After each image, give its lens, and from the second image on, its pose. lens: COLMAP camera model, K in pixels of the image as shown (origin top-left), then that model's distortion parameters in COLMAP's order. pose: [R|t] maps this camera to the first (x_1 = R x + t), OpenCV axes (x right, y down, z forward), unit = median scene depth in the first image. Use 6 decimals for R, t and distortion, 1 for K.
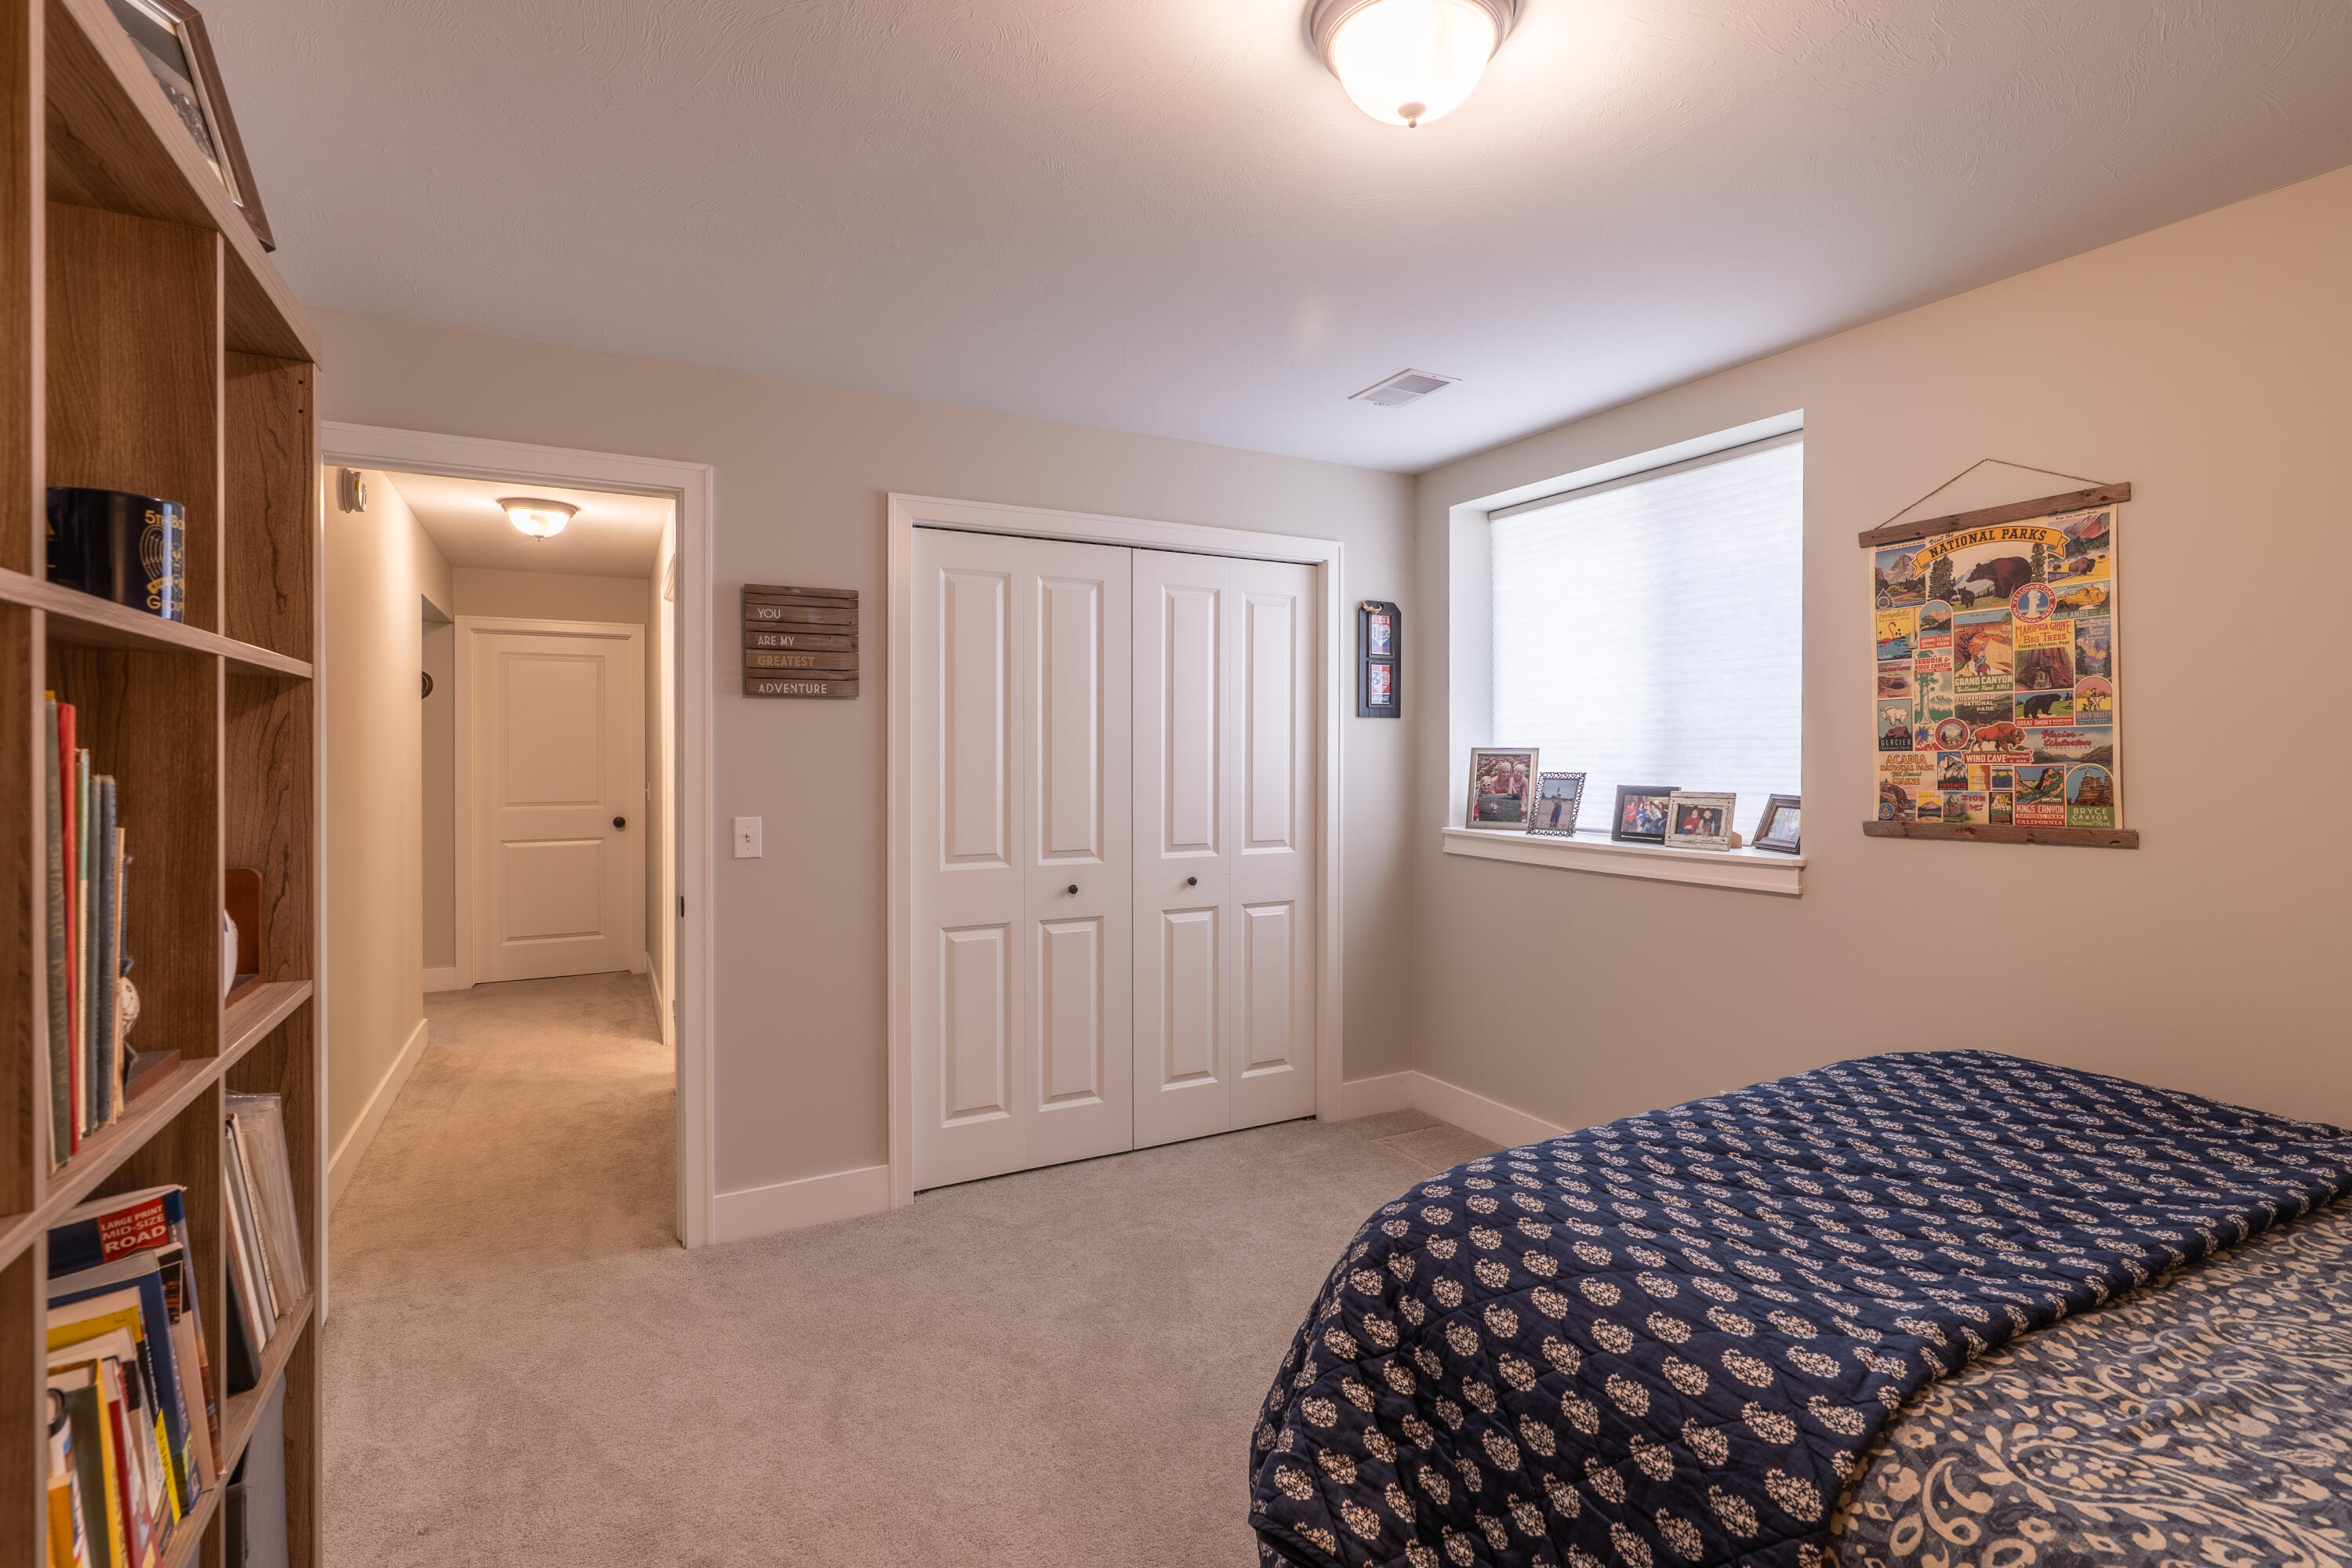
lens RADIAL K [[1078.2, 0, 1172.6], [0, 1078.2, 770.3], [0, 0, 1]] dist [-0.009255, 0.000788]
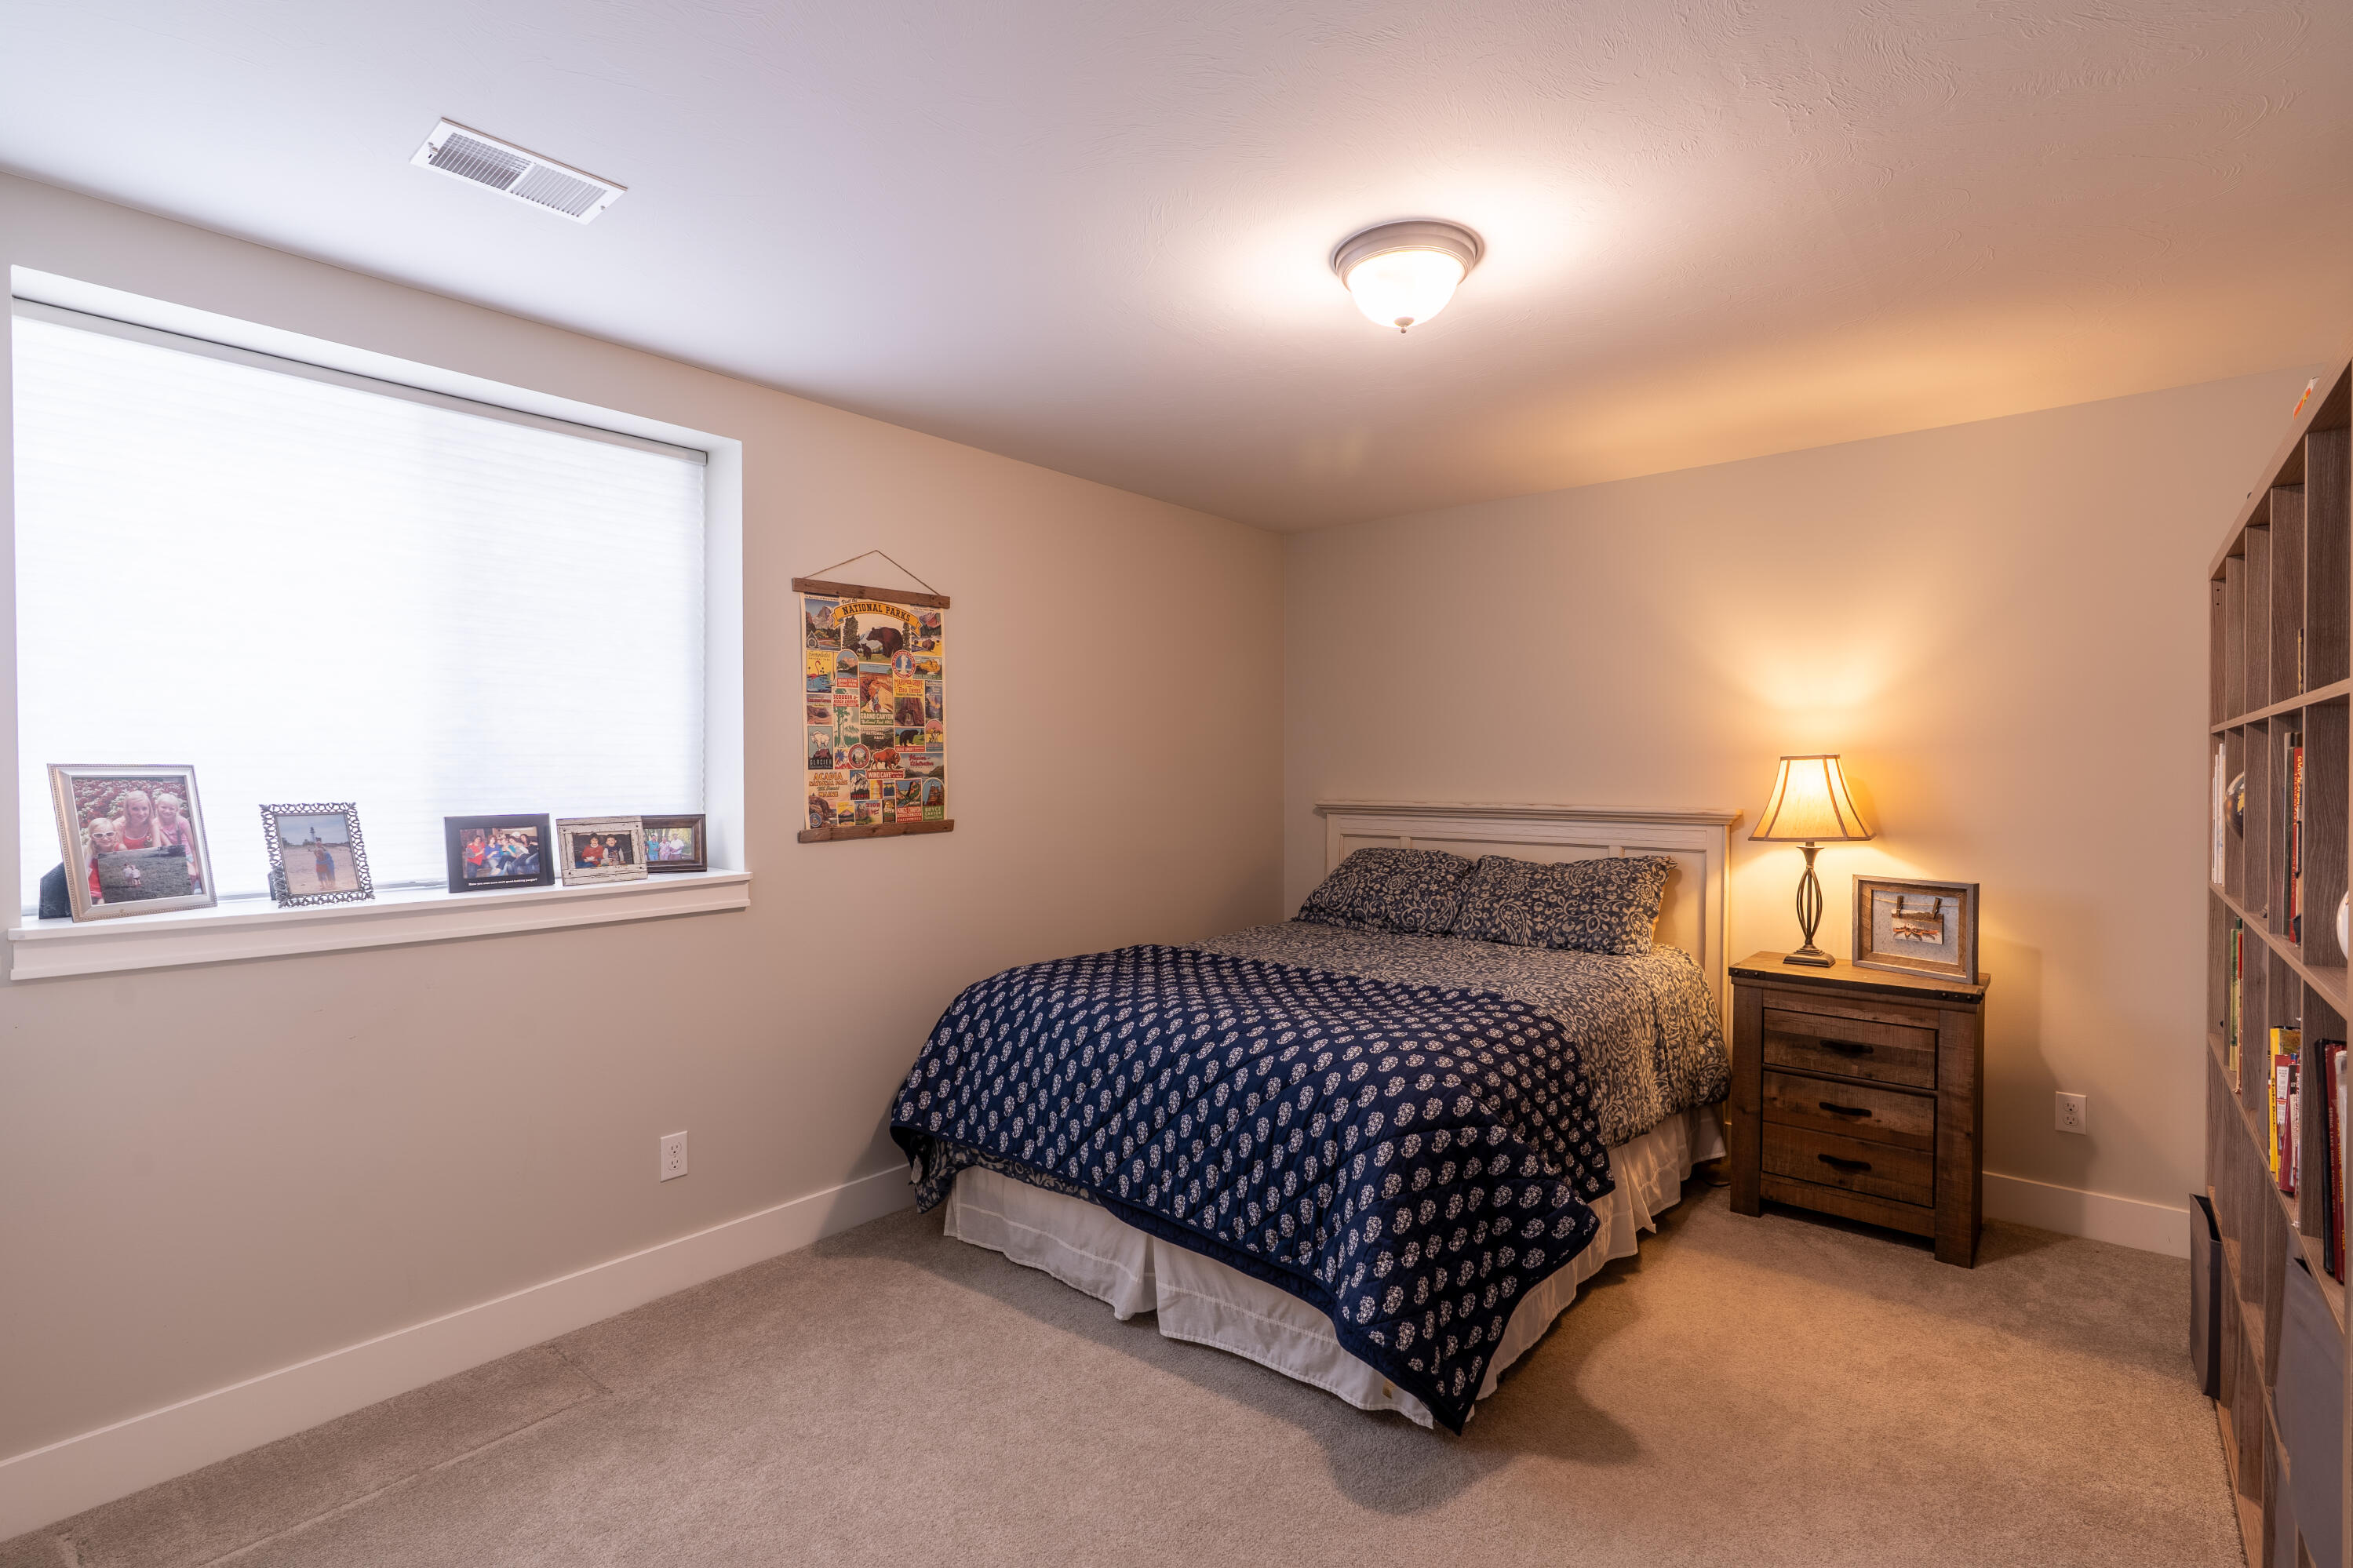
lens RADIAL K [[1078.6, 0, 1164.3], [0, 1078.6, 800.9], [0, 0, 1]] dist [-0.009255, 0.000788]
pose [[-0.357067, -0.034002, 0.933460, -0.608099], [0.013028, 0.999059, 0.041375, -0.028733], [-0.933988, 0.026935, -0.356288, 1.114748]]
